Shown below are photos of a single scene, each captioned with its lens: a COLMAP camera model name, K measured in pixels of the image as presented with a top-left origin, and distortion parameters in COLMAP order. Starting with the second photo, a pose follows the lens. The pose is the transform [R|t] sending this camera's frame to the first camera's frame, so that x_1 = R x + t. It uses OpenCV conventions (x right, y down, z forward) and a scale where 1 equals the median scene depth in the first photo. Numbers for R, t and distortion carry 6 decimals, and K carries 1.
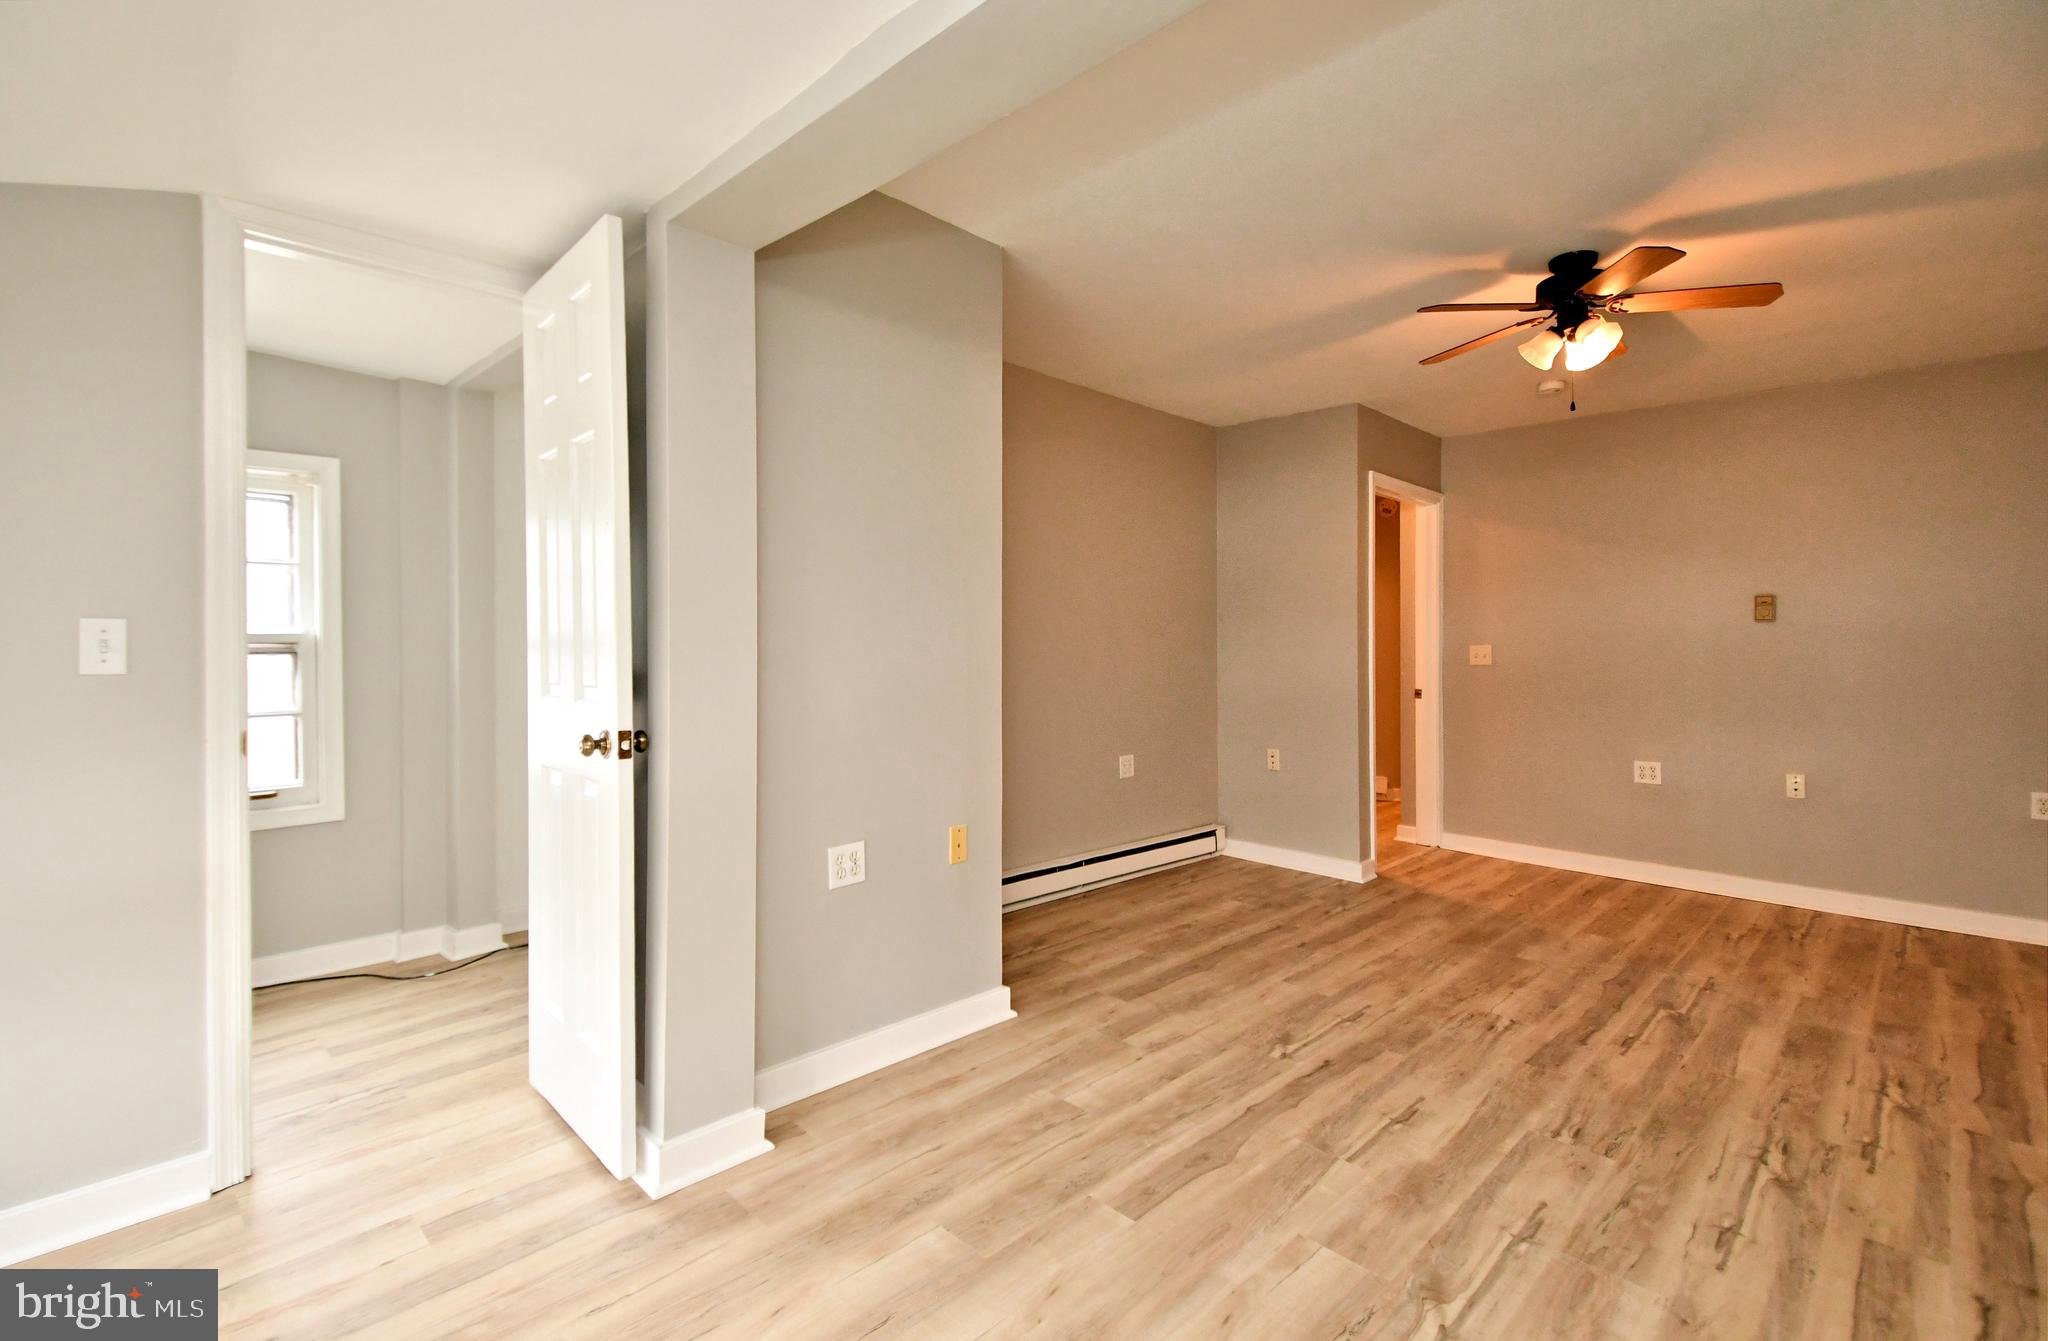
lens RADIAL K [[921.1, 0, 955.0], [0, 921.1, 619.2], [0, 0, 1]] dist [-0.012937, -0.000590]
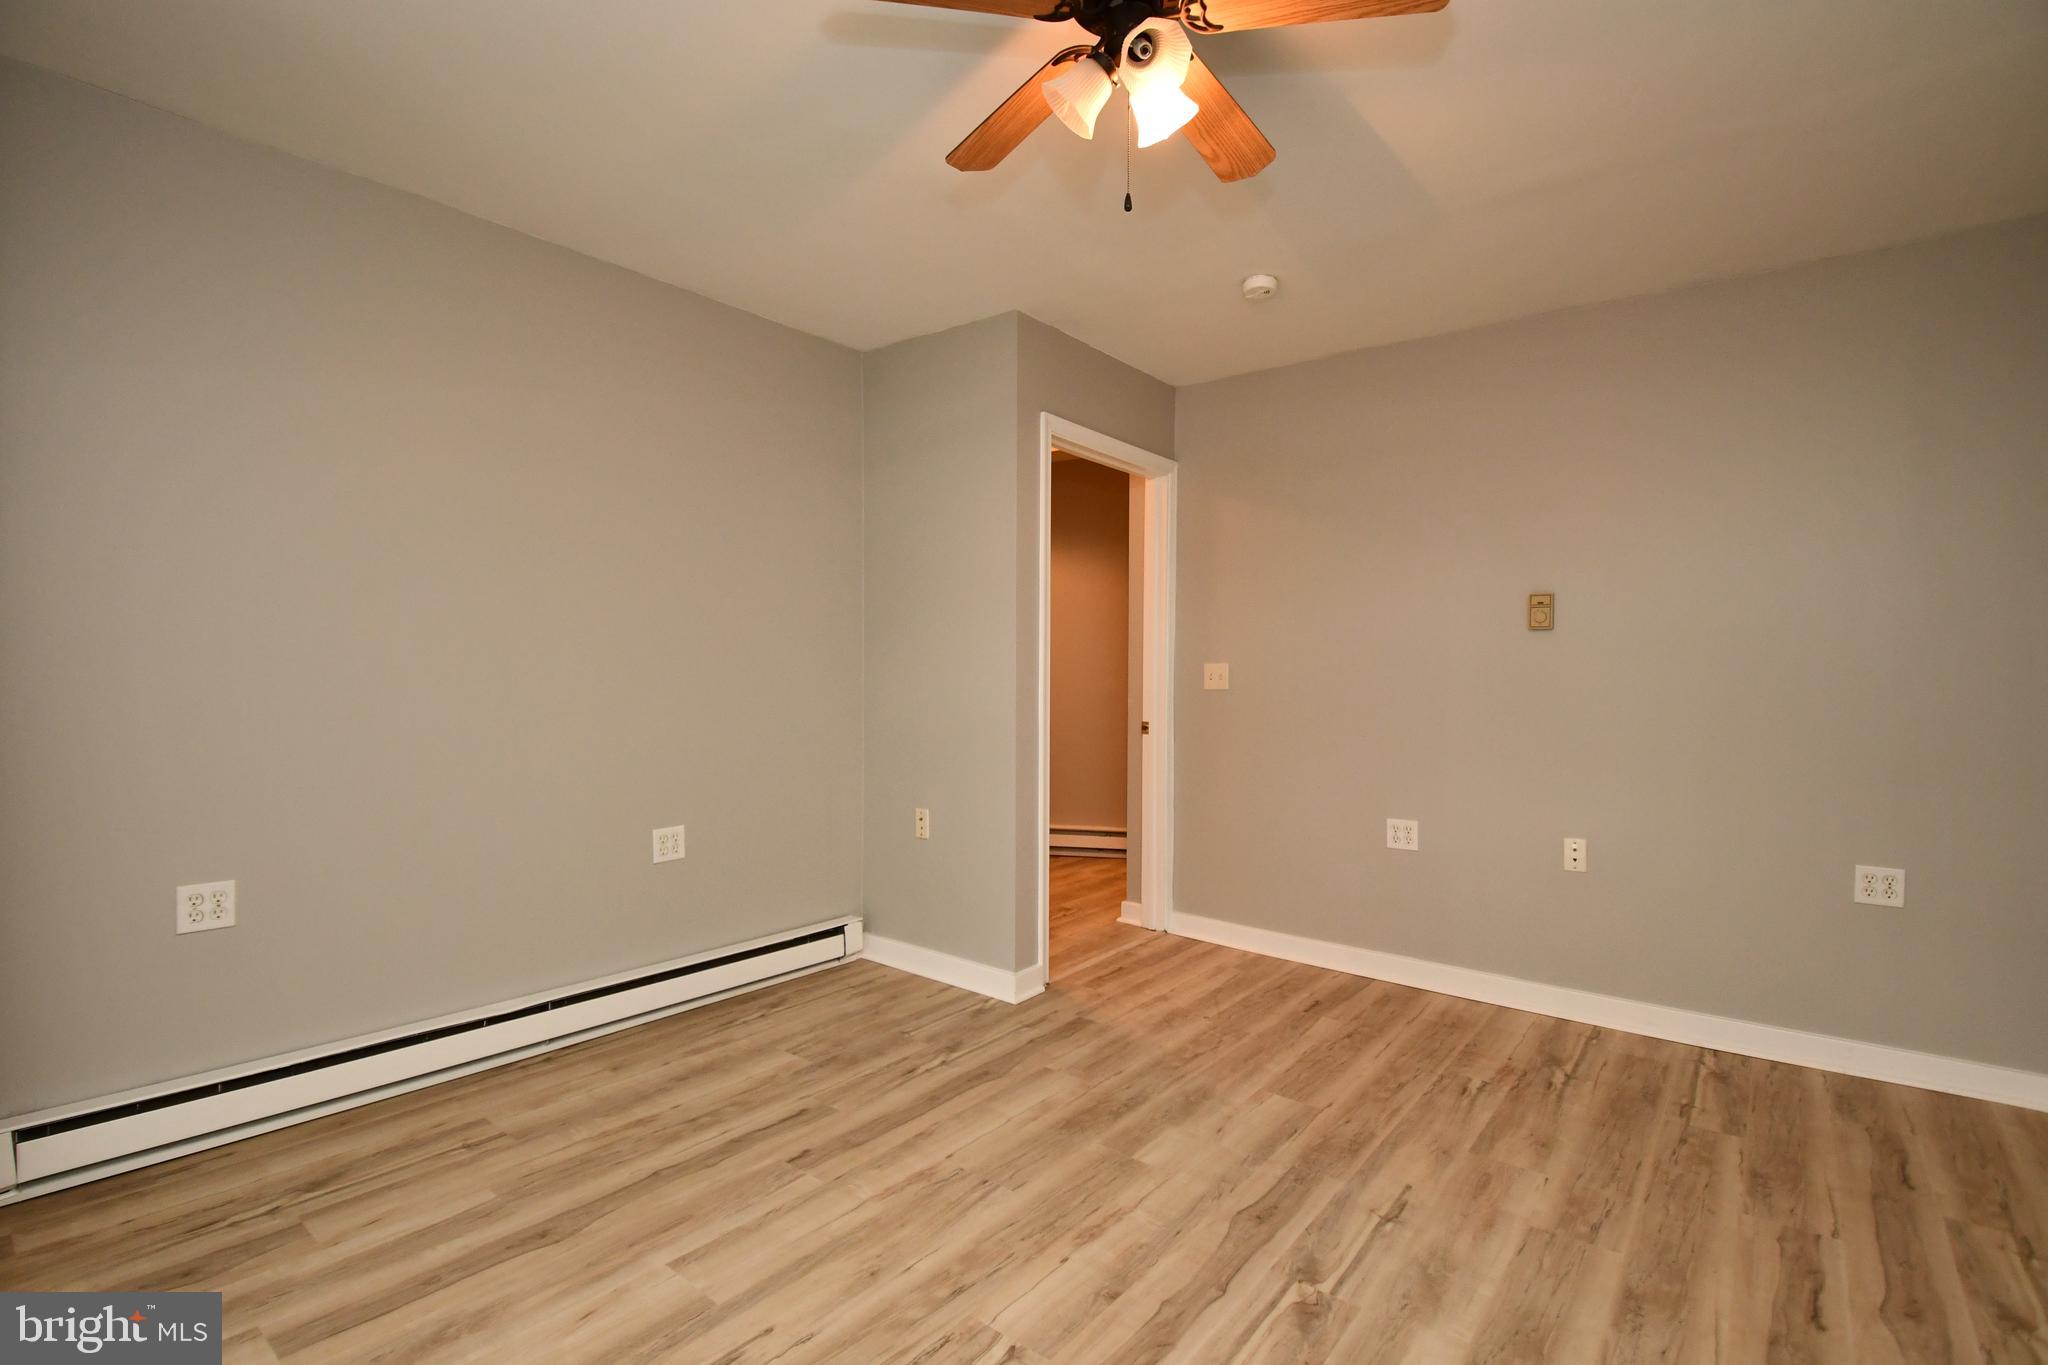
lens RADIAL K [[953.1, 0, 1033.5], [0, 953.1, 661.8], [0, 0, 1]] dist [0.018404, -0.024263]
pose [[0.986600, 0.003030, 0.163129, 0.485537], [-0.005905, 0.999836, 0.017145, 0.023789], [-0.163050, -0.017879, 0.986456, 0.415025]]
